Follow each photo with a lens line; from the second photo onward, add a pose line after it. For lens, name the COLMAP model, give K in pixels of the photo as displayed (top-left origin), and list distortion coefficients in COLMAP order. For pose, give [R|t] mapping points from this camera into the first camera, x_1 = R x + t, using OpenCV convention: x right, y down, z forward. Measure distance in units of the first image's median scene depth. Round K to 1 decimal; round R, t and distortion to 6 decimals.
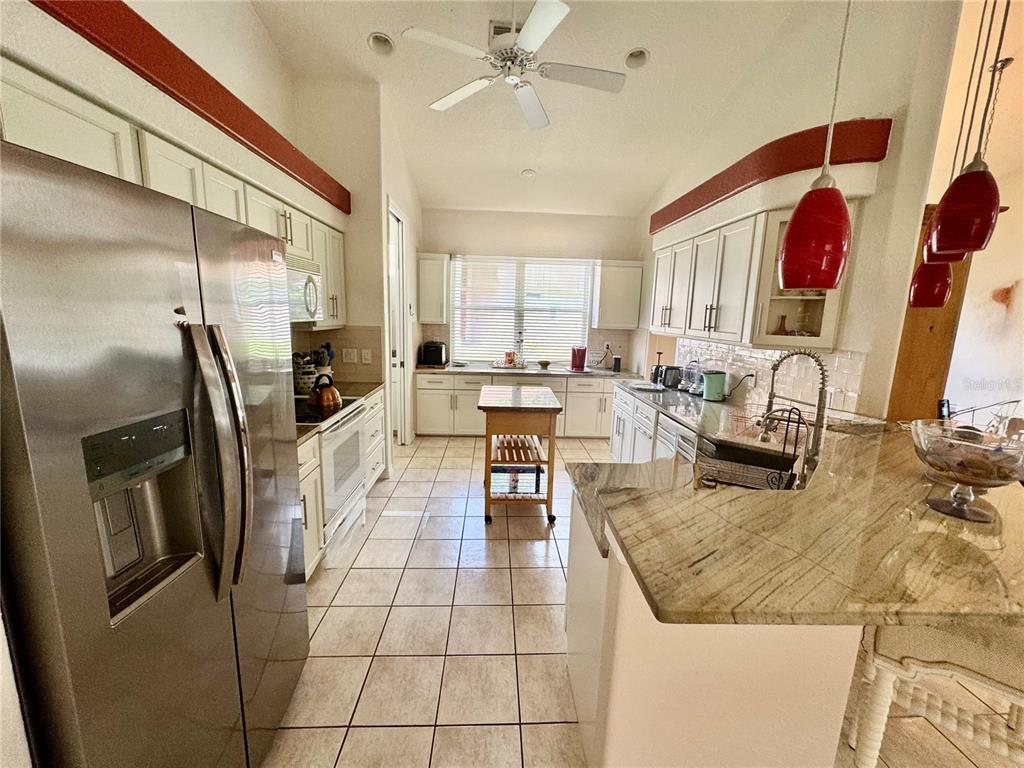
lens RADIAL K [[409.6, 0, 512.0], [0, 409.6, 384.0], [0, 0, 1]] dist [-0.002655, -0.000302]
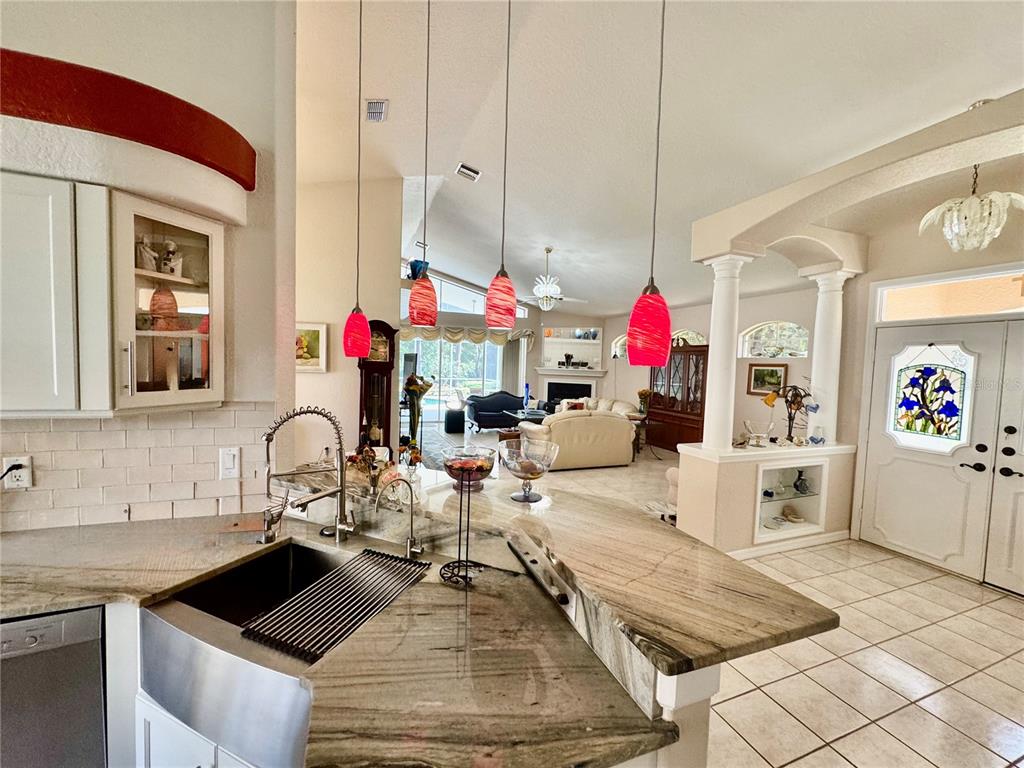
lens RADIAL K [[409.6, 0, 512.0], [0, 409.6, 384.0], [0, 0, 1]] dist [-0.002655, -0.000302]
pose [[-0.320841, -0.083054, 0.943484, -0.099953], [0.125311, 0.983668, 0.129205, -0.102683], [-0.938807, 0.159683, -0.305194, 0.478057]]
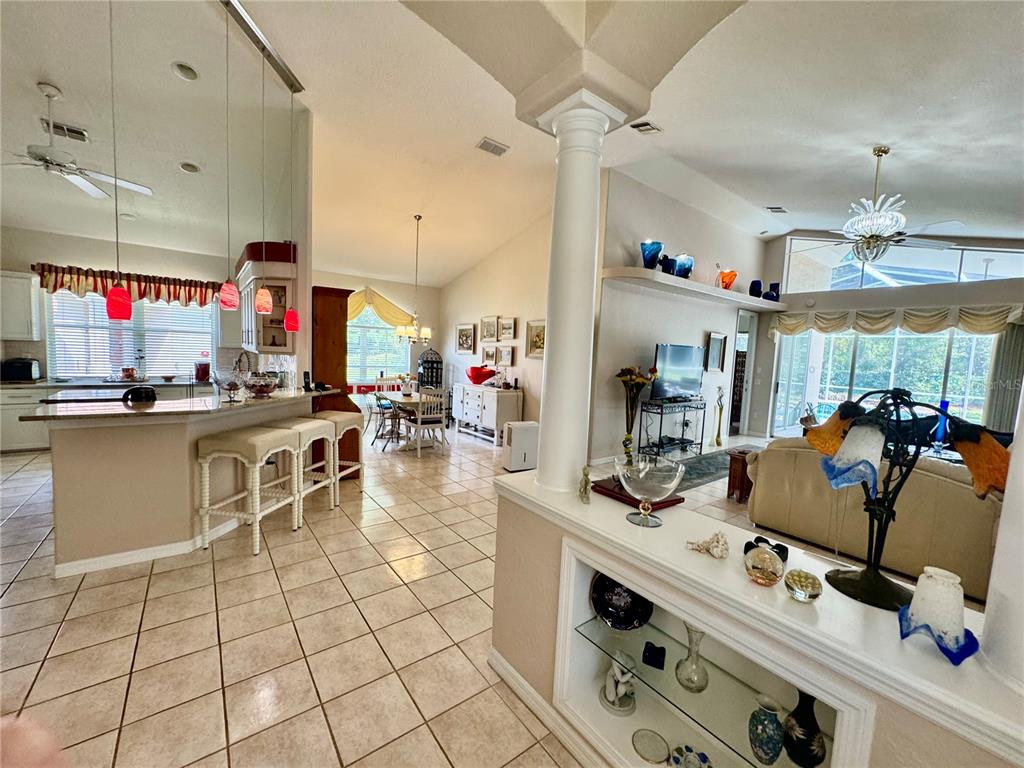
lens RADIAL K [[411.2, 0, 512.8], [0, 411.2, 384.8], [0, 0, 1]] dist [0.000580, 0.000372]
pose [[0.819844, -0.034784, 0.571530, 0.388722], [0.075473, 0.996009, -0.047645, 0.178770], [-0.567592, 0.082196, 0.819197, -0.889188]]
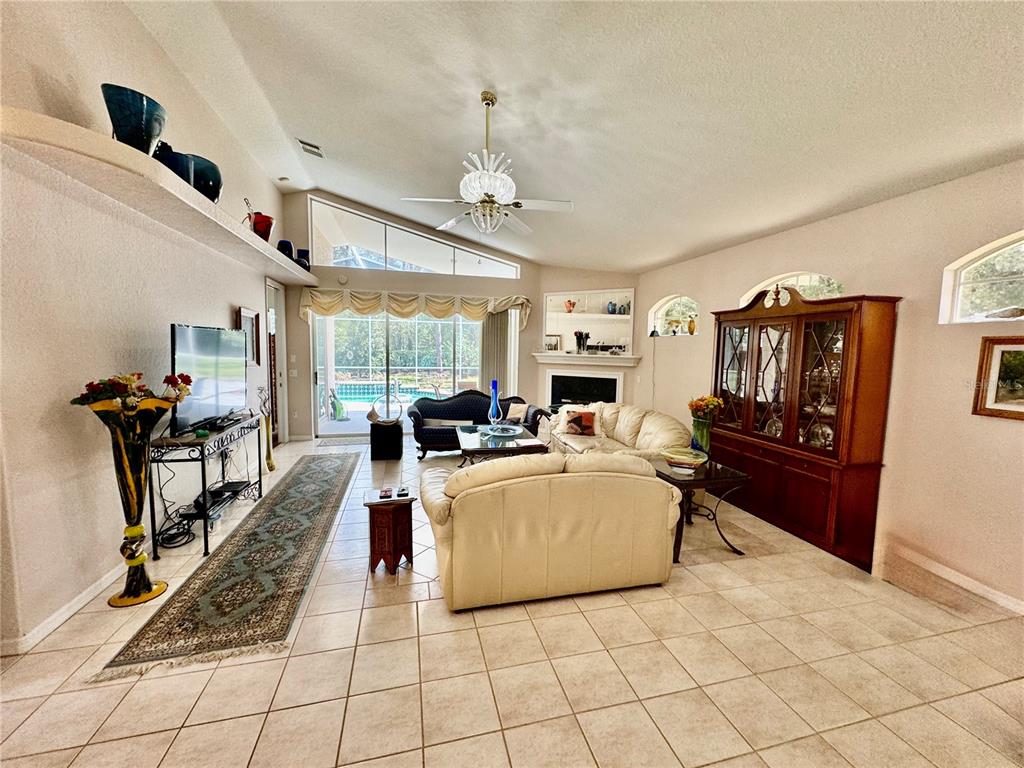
lens RADIAL K [[408.6, 0, 512.9], [0, 408.6, 385.8], [0, 0, 1]] dist [-0.000986, 0.000005]
pose [[-0.204397, -0.117852, 0.971768, 0.948197], [0.146856, 0.977799, 0.149473, 0.061930], [-0.967809, 0.173262, -0.182552, -0.282024]]
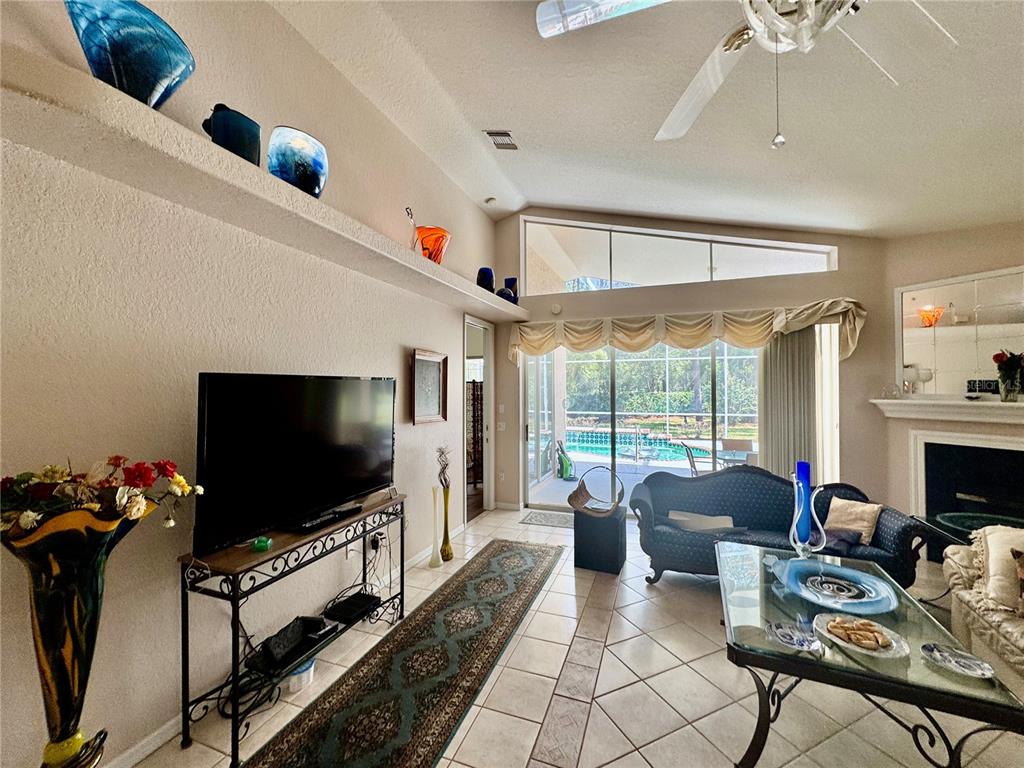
lens RADIAL K [[409.6, 0, 512.0], [0, 409.6, 384.0], [0, 0, 1]] dist [-0.002655, -0.000302]
pose [[0.392254, -0.017797, 0.919685, 1.666164], [0.174291, 0.983140, -0.055312, 0.073790], [-0.903194, 0.181989, 0.388743, -0.345510]]
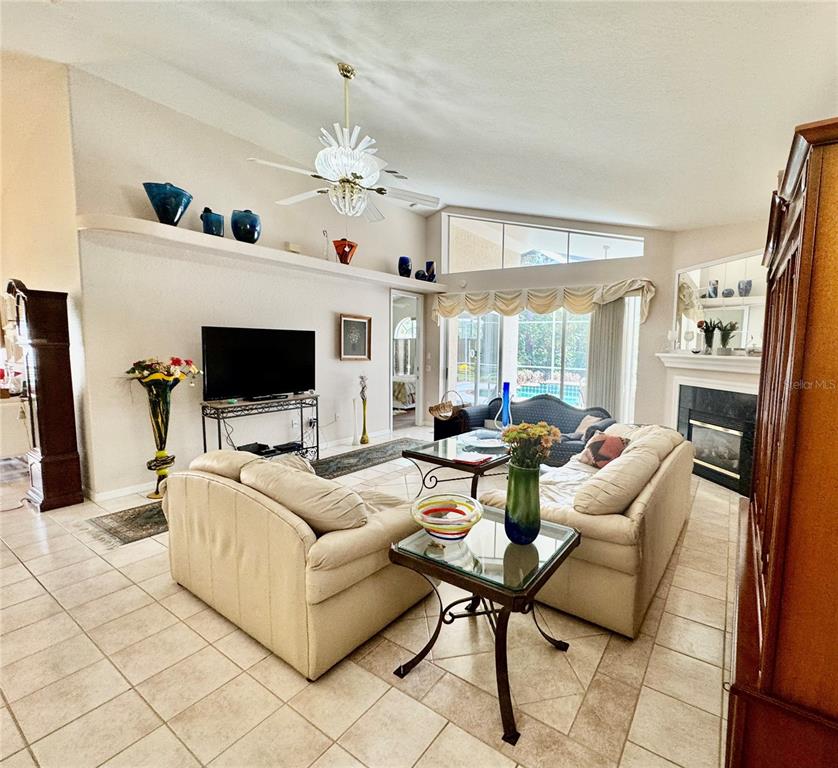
lens RADIAL K [[410.2, 0, 480.3], [0, 410.2, 384.9], [0, 0, 1]] dist [0.001044, 0.001007]
pose [[0.572075, -0.090225, 0.815224, 1.397565], [0.137531, 0.990411, 0.013102, 0.266450], [-0.808589, 0.104623, 0.578998, -1.311931]]
